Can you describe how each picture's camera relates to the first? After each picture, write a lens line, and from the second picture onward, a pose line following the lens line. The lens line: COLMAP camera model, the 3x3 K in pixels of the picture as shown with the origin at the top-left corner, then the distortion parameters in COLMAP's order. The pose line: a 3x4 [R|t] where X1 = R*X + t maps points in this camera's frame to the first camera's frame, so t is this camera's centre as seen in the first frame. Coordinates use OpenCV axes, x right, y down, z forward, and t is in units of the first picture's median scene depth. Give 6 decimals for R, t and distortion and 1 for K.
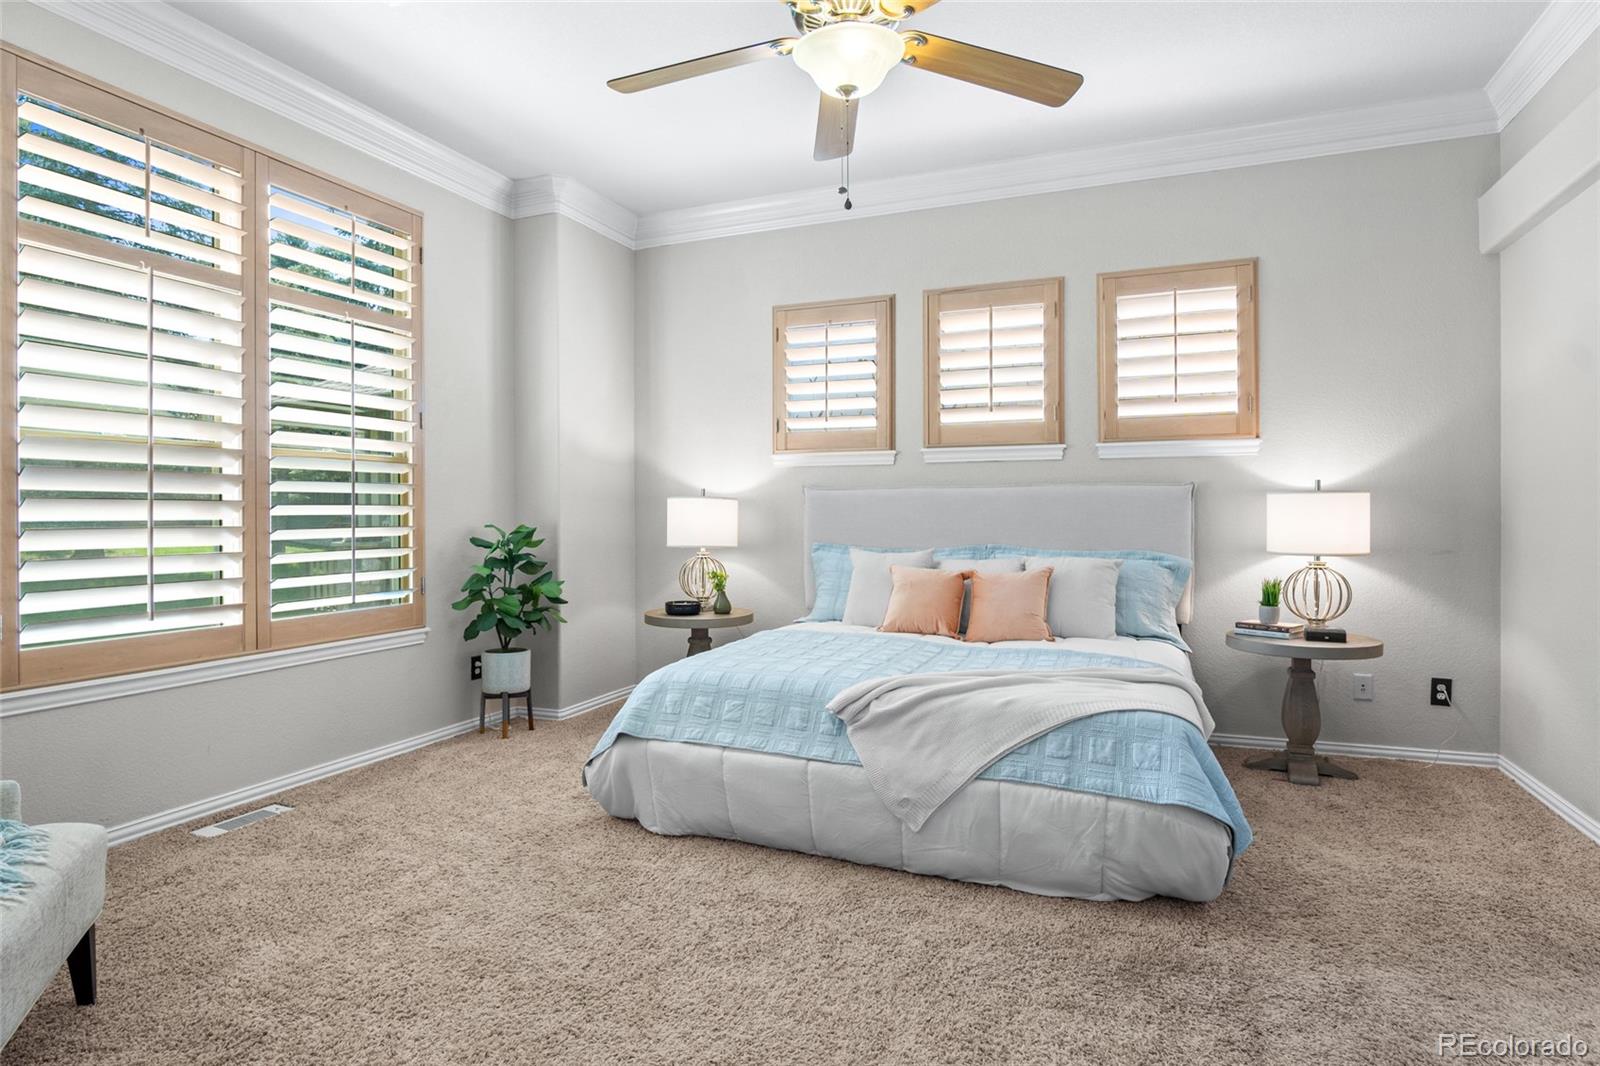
lens RADIAL K [[872.2, 0, 785.9], [0, 872.2, 531.8], [0, 0, 1]] dist [-0.029982, 0.005139]
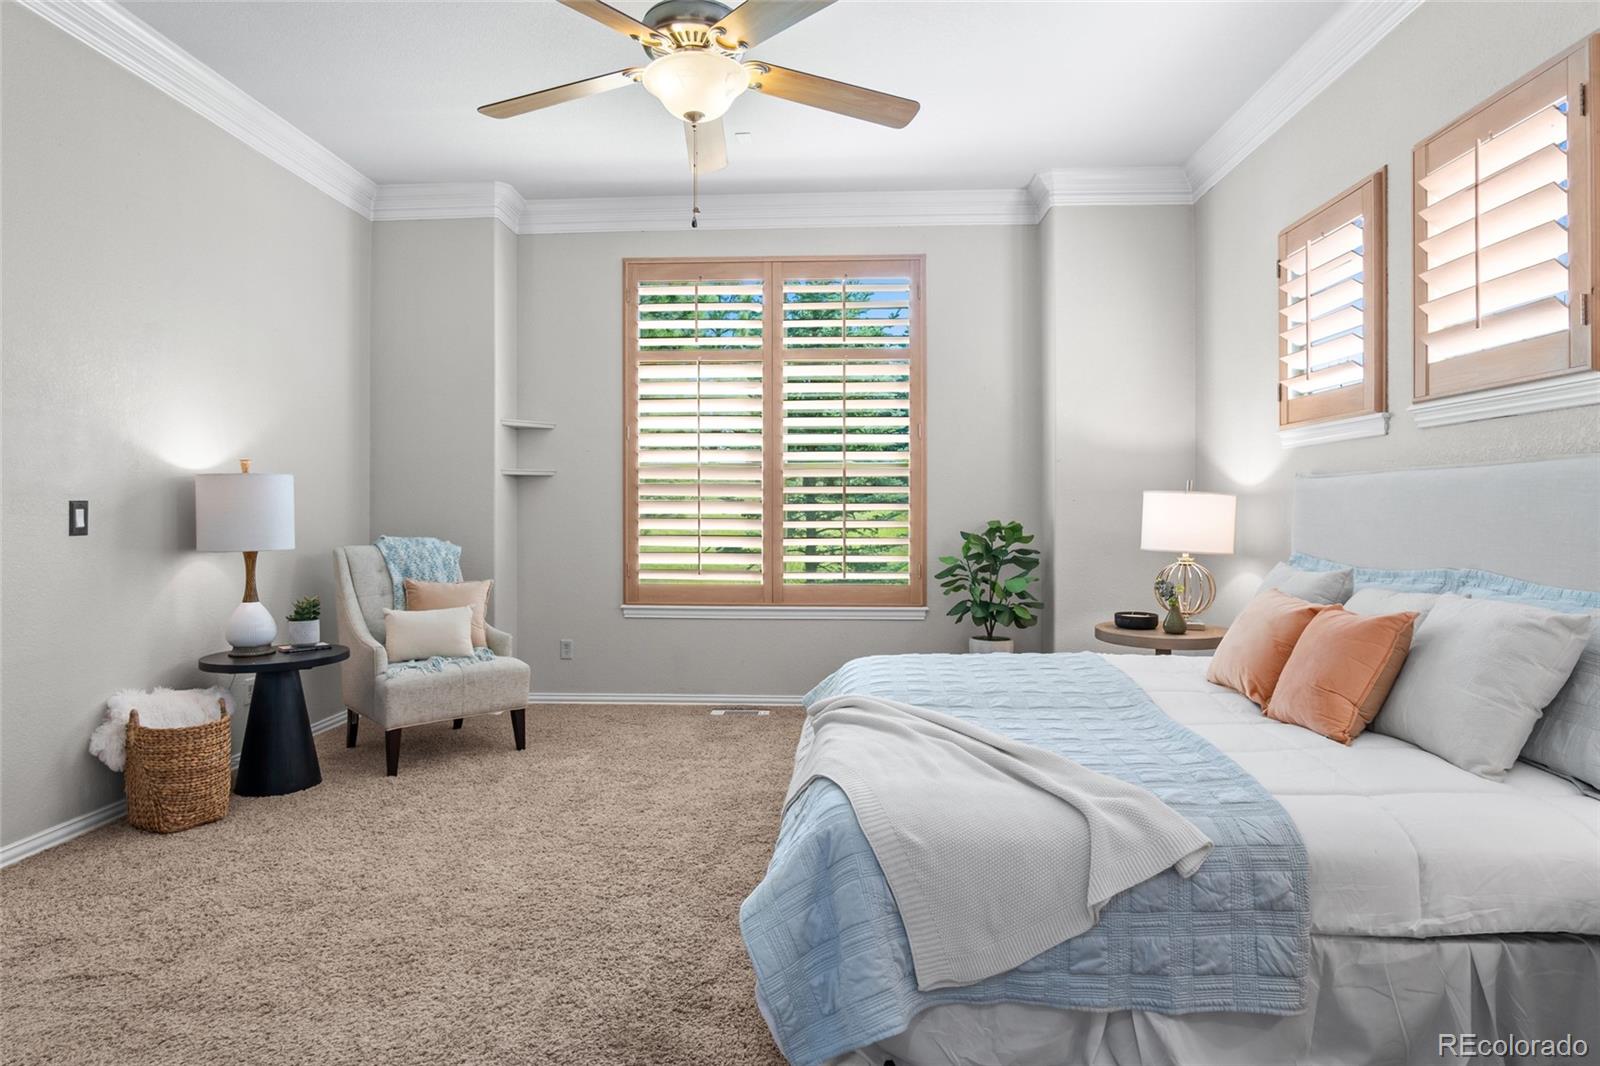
lens RADIAL K [[872.2, 0, 784.9], [0, 872.2, 519.1], [0, 0, 1]] dist [-0.029982, 0.005139]
pose [[0.334203, 0.015162, -0.942379, 0.601102], [-0.020536, 0.999750, 0.008803, -0.013978], [0.942278, 0.016411, 0.334431, 0.404912]]
